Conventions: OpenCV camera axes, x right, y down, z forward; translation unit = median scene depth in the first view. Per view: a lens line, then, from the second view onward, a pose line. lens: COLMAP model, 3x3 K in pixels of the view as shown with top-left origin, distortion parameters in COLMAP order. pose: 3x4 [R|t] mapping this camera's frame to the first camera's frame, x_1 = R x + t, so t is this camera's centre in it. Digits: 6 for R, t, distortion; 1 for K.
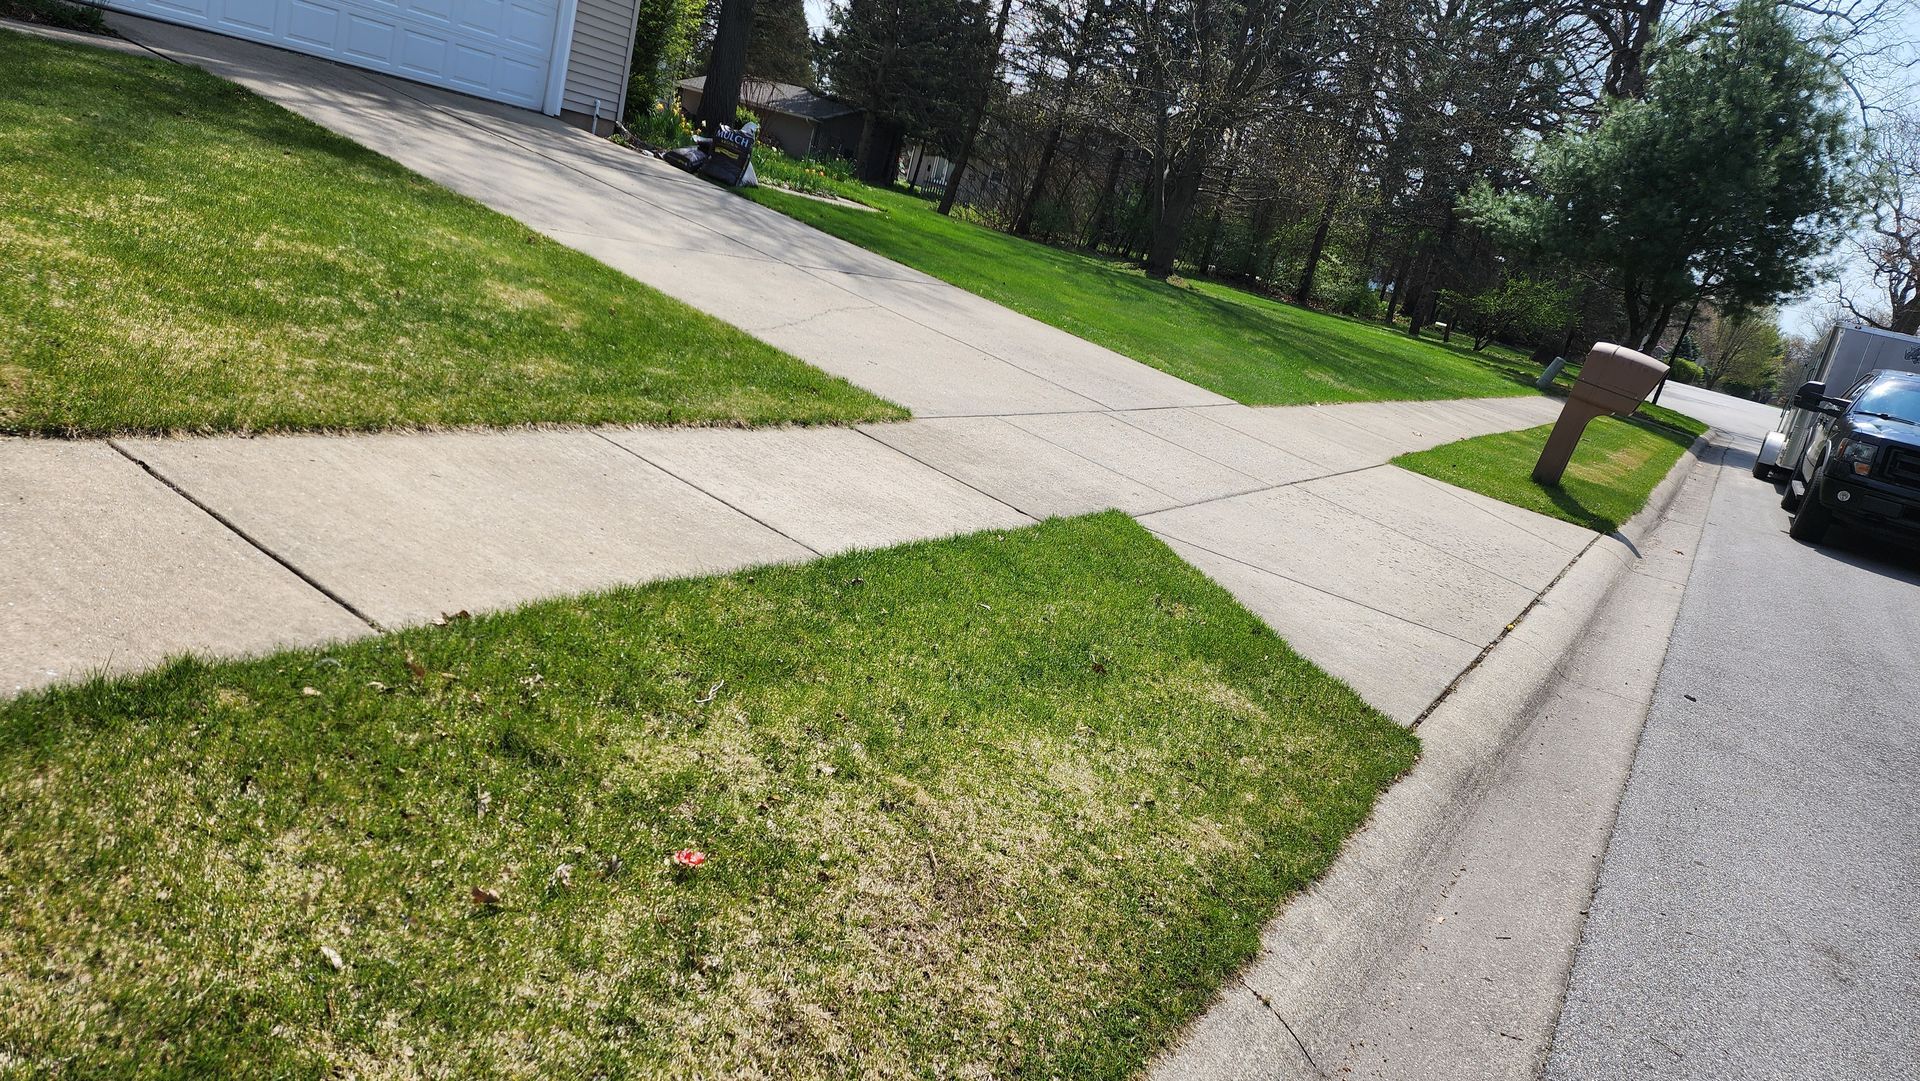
lens RADIAL K [[1300.1, 0, 965.7], [0, 1300.1, 541.2], [0, 0, 1]] dist [0.088697, -0.086638]
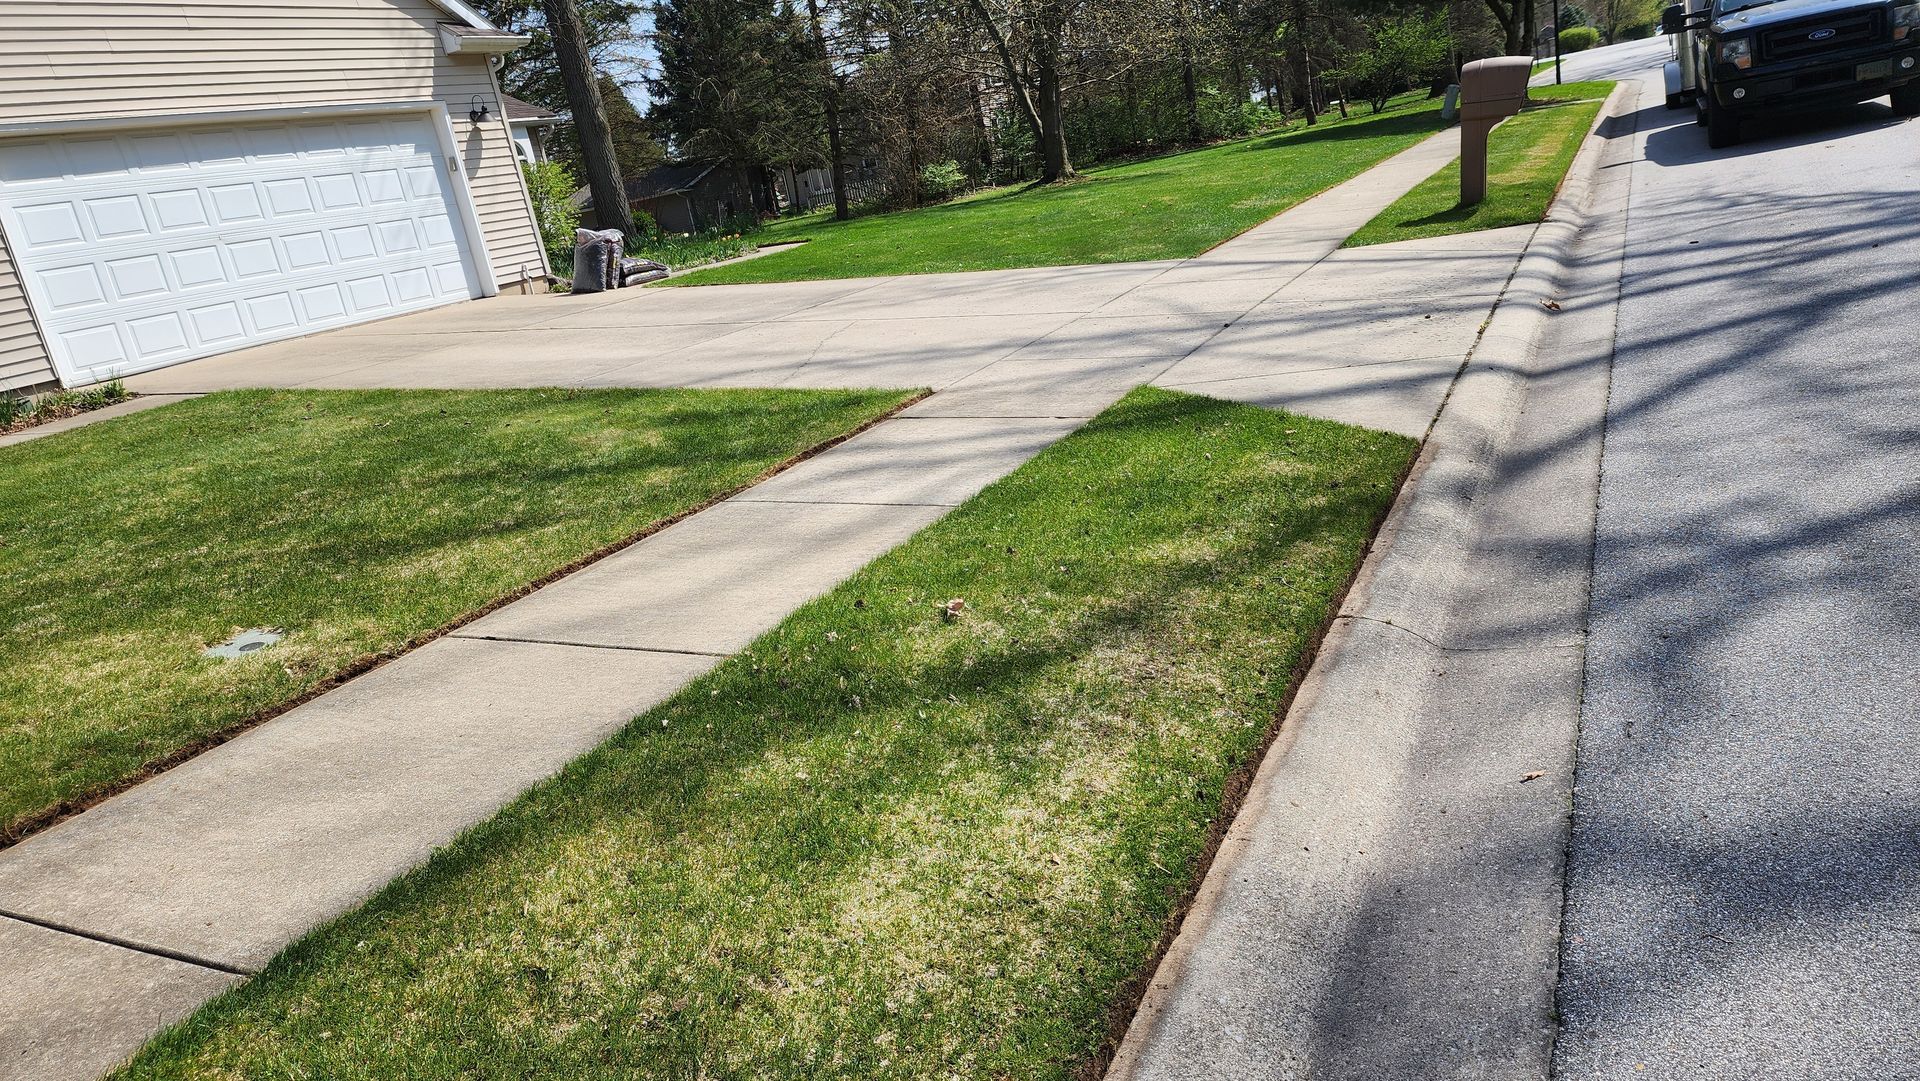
lens RADIAL K [[1300.1, 0, 965.7], [0, 1300.1, 541.2], [0, 0, 1]] dist [0.088697, -0.086638]
pose [[0.903752, -0.427050, -0.029335, -0.030491], [0.427562, 0.903878, 0.013945, 0.015206], [0.020560, -0.025145, 0.999472, -0.122813]]
